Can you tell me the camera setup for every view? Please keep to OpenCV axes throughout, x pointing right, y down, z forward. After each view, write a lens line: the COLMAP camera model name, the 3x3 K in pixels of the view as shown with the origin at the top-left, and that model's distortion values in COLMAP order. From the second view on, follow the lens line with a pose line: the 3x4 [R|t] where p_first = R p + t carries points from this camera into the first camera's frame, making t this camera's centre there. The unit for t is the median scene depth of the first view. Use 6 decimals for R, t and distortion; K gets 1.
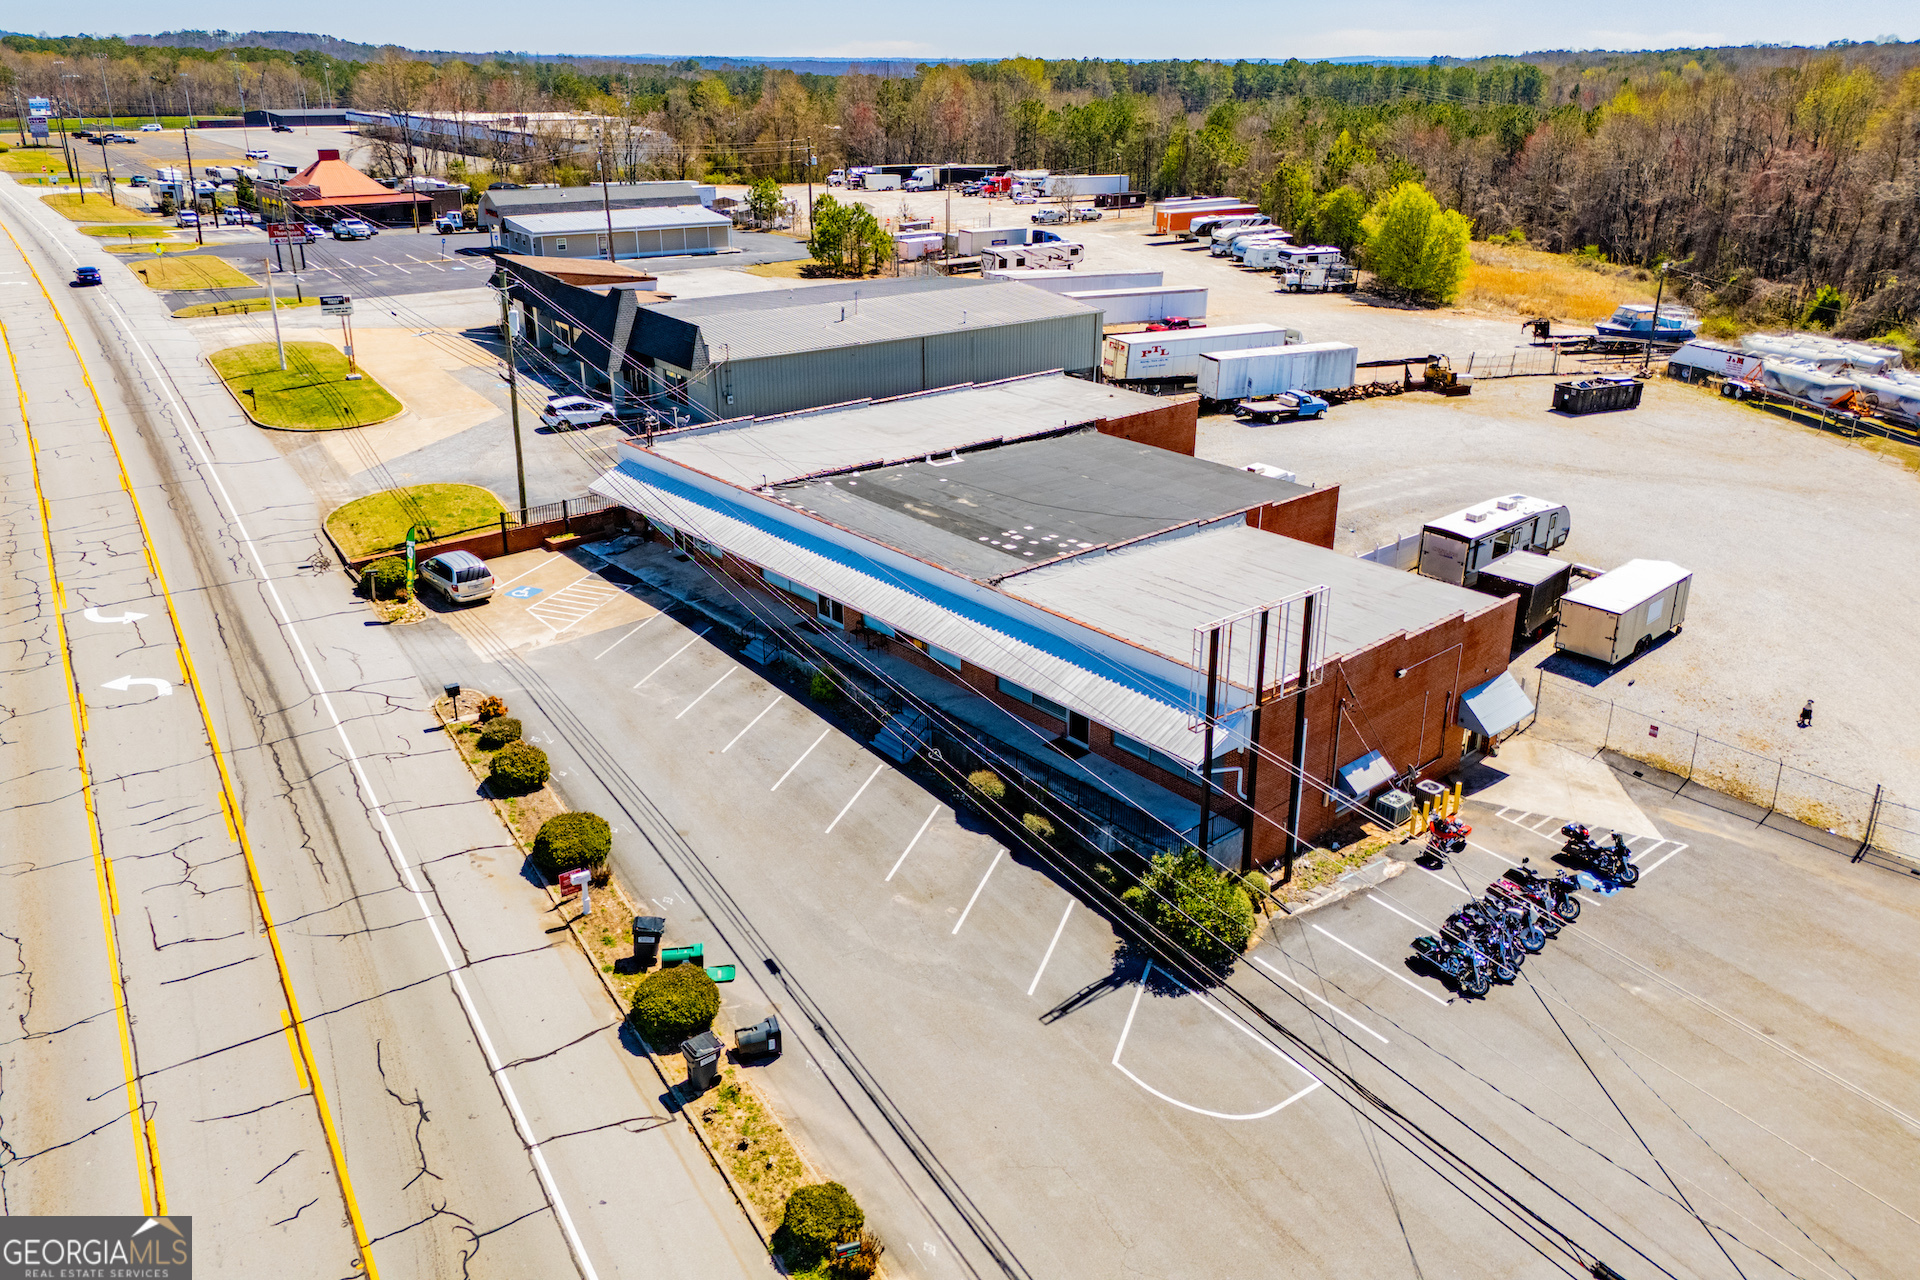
lens RADIAL K [[1410.6, 0, 969.7], [0, 1410.6, 550.7], [0, 0, 1]] dist [0.070344, -0.061738]
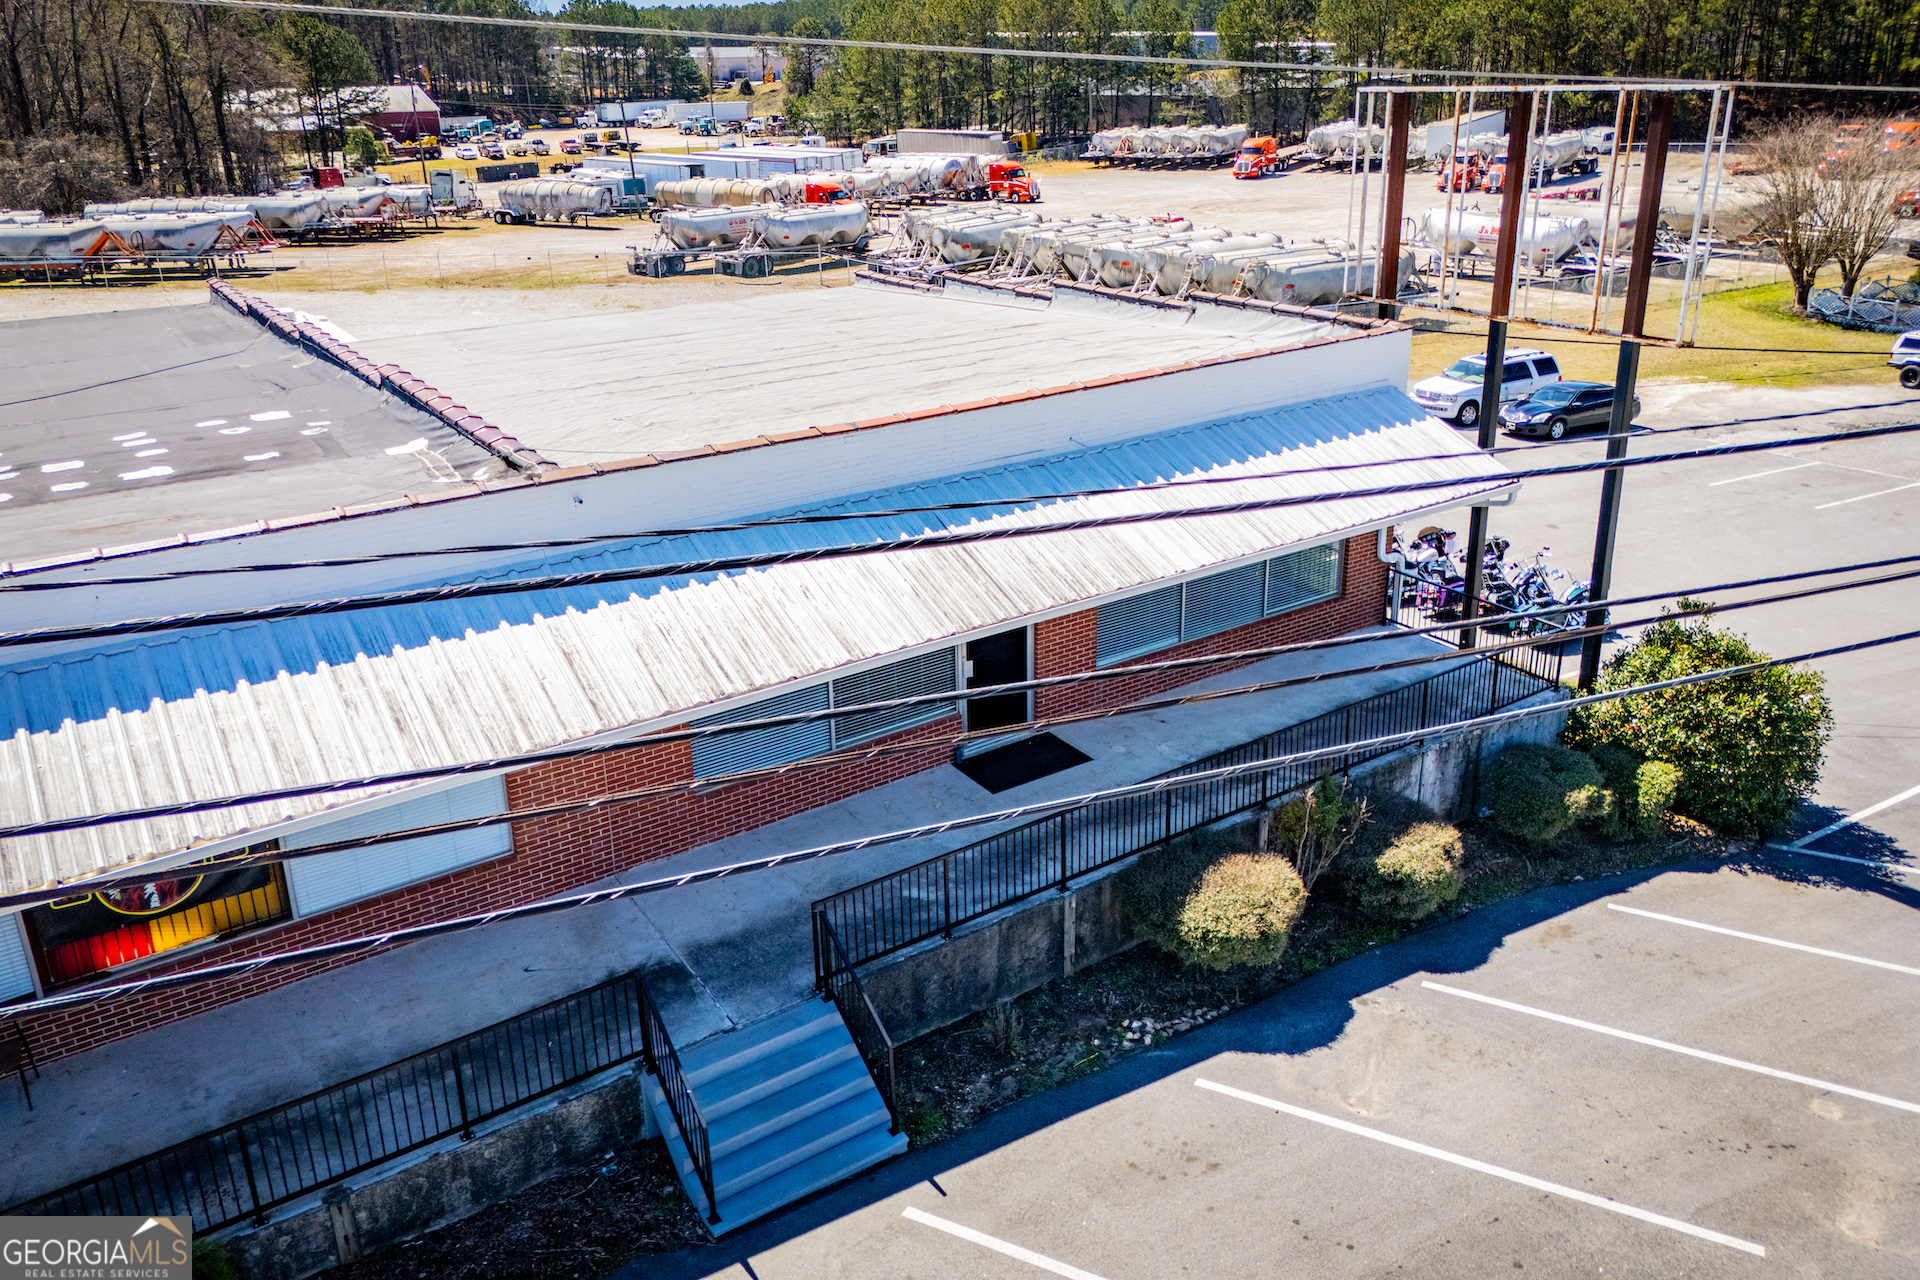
lens RADIAL K [[1410.6, 0, 969.7], [0, 1410.6, 550.7], [0, 0, 1]] dist [0.070344, -0.061738]
pose [[0.126839, -0.331755, 0.934800, -0.210518], [0.345903, 0.898047, 0.271777, -0.009267], [-0.929657, 0.288879, 0.228662, 0.757905]]
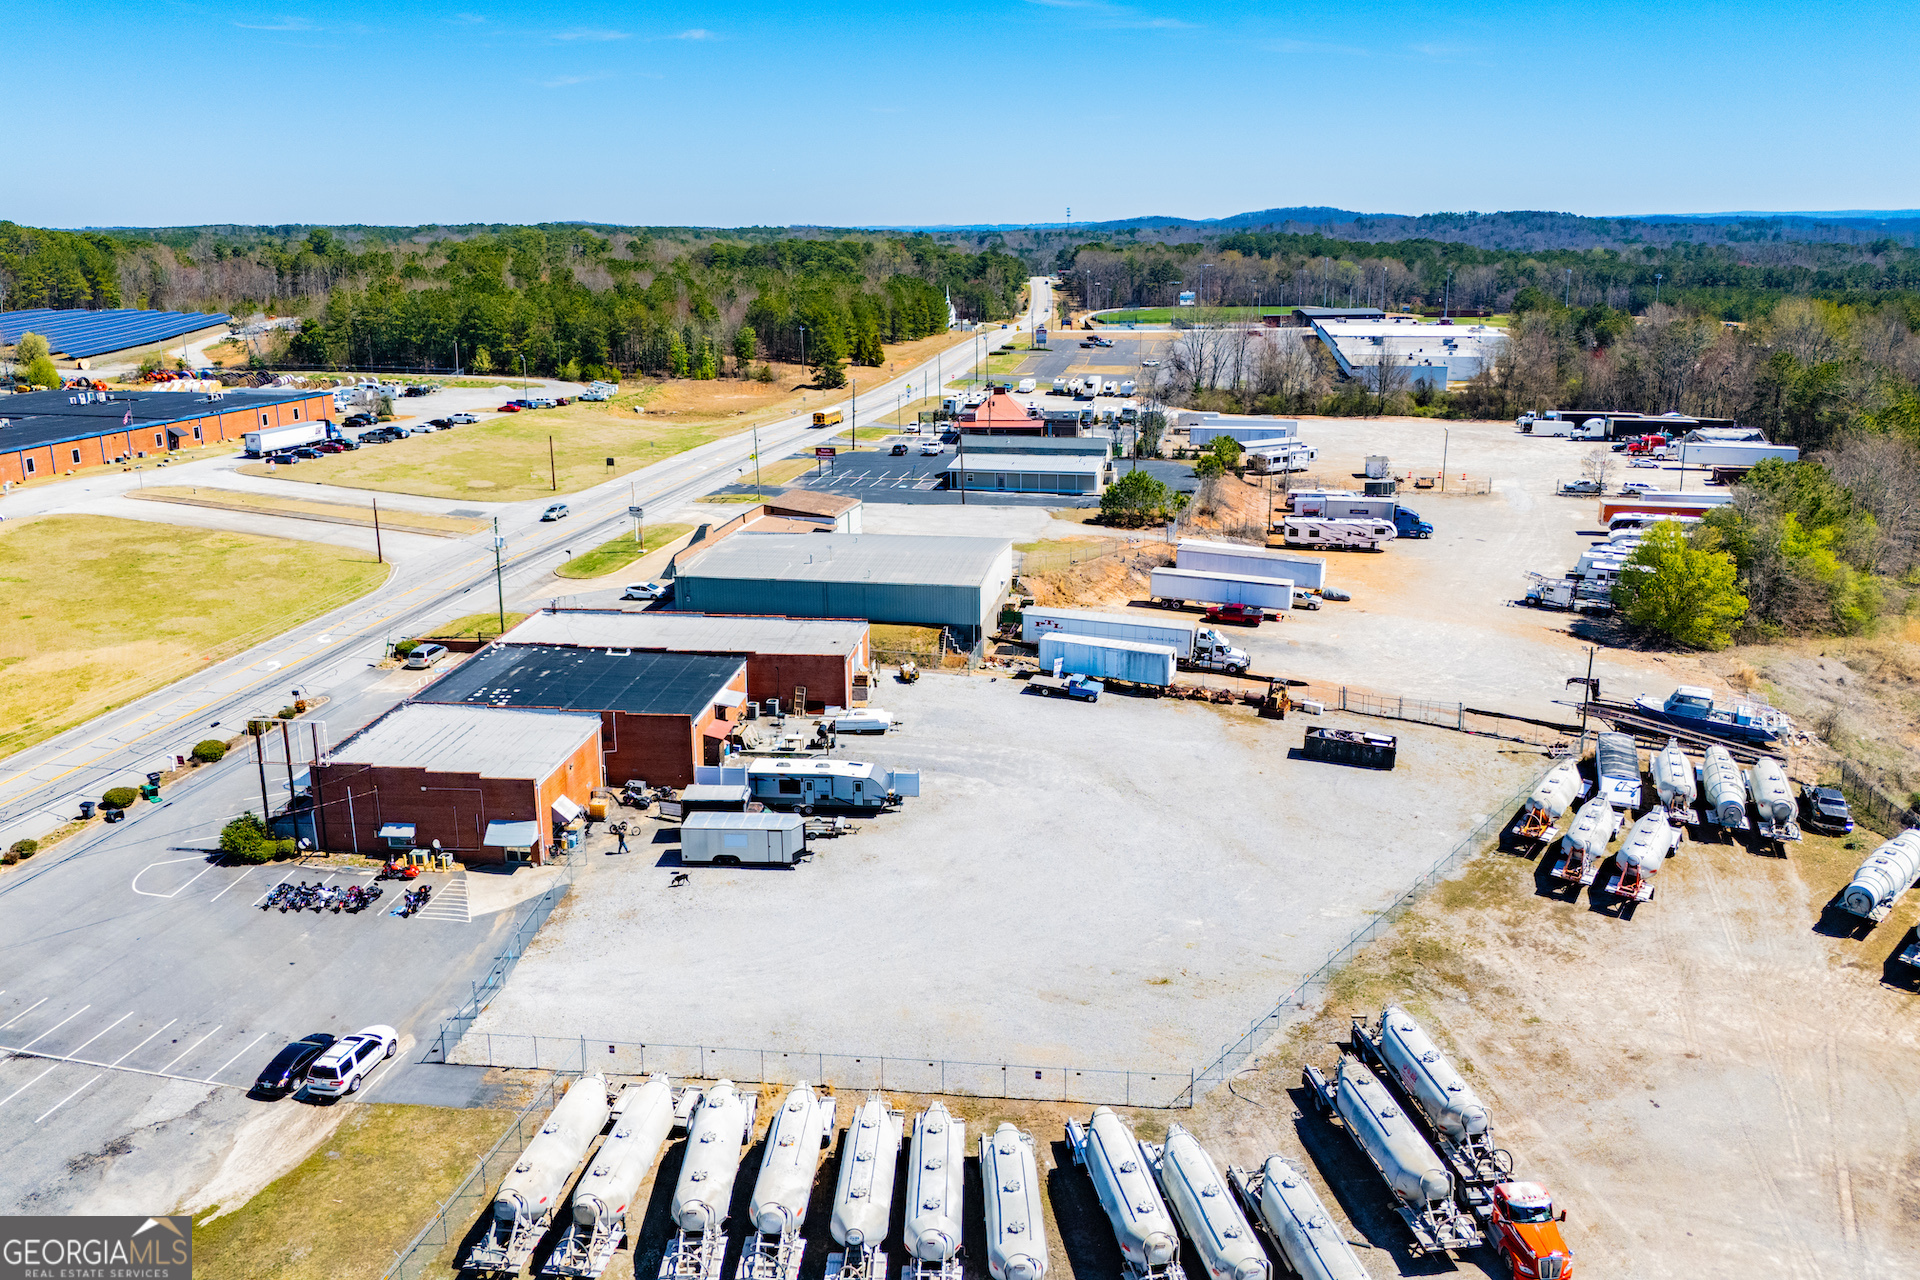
lens RADIAL K [[1410.6, 0, 969.7], [0, 1410.6, 550.7], [0, 0, 1]] dist [0.070344, -0.061738]
pose [[0.676495, 0.158413, -0.719207, 1.798110], [-0.231658, 0.972791, -0.003633, -0.333271], [0.699063, 0.169068, 0.694786, 0.071361]]
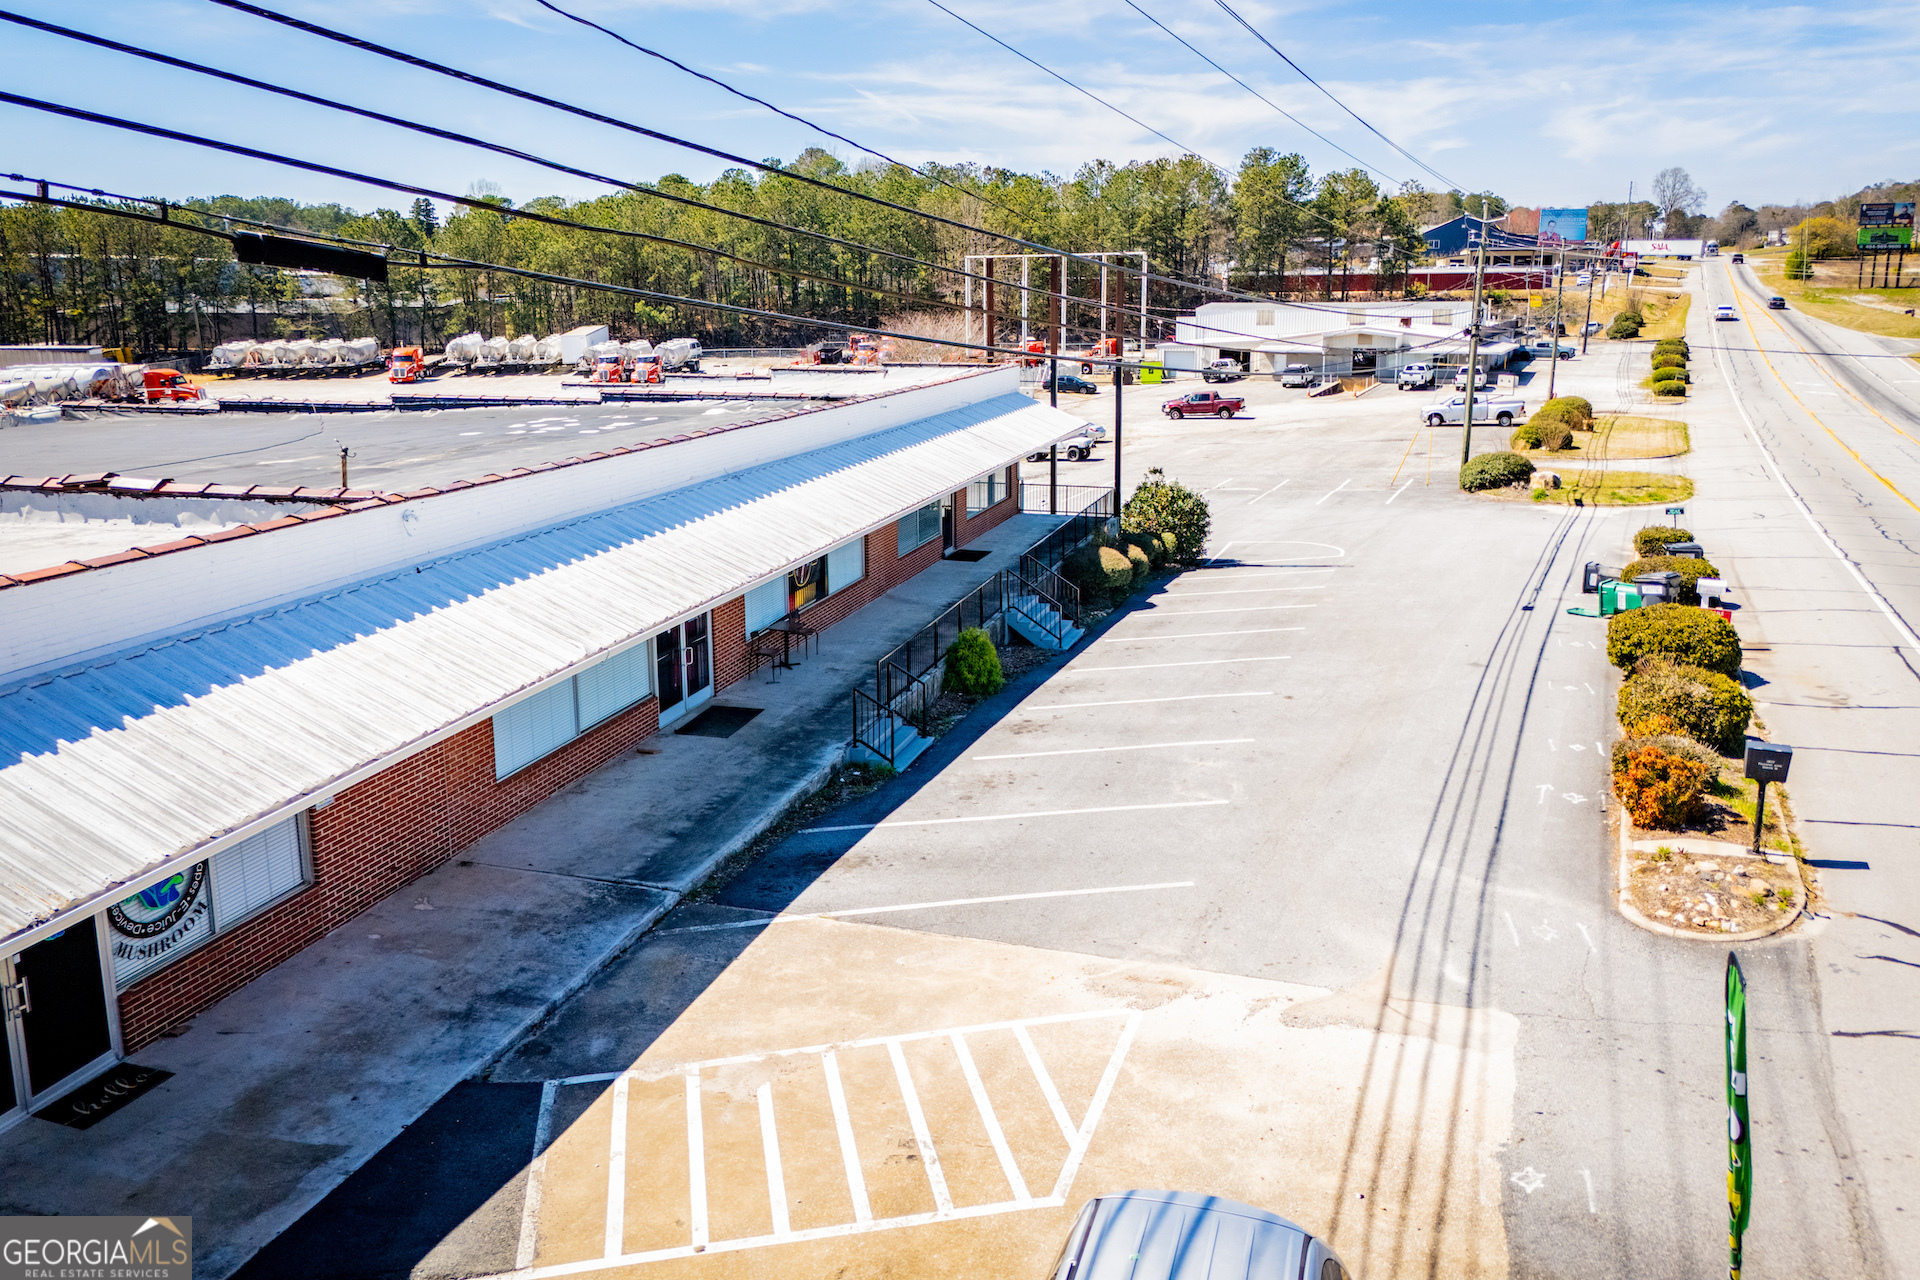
lens RADIAL K [[1410.6, 0, 969.7], [0, 1410.6, 550.7], [0, 0, 1]] dist [0.070344, -0.061738]
pose [[-0.532272, -0.158449, 0.831613, -0.462805], [0.282787, 0.892625, 0.351072, -0.104117], [-0.797946, 0.422035, -0.430312, 1.096725]]
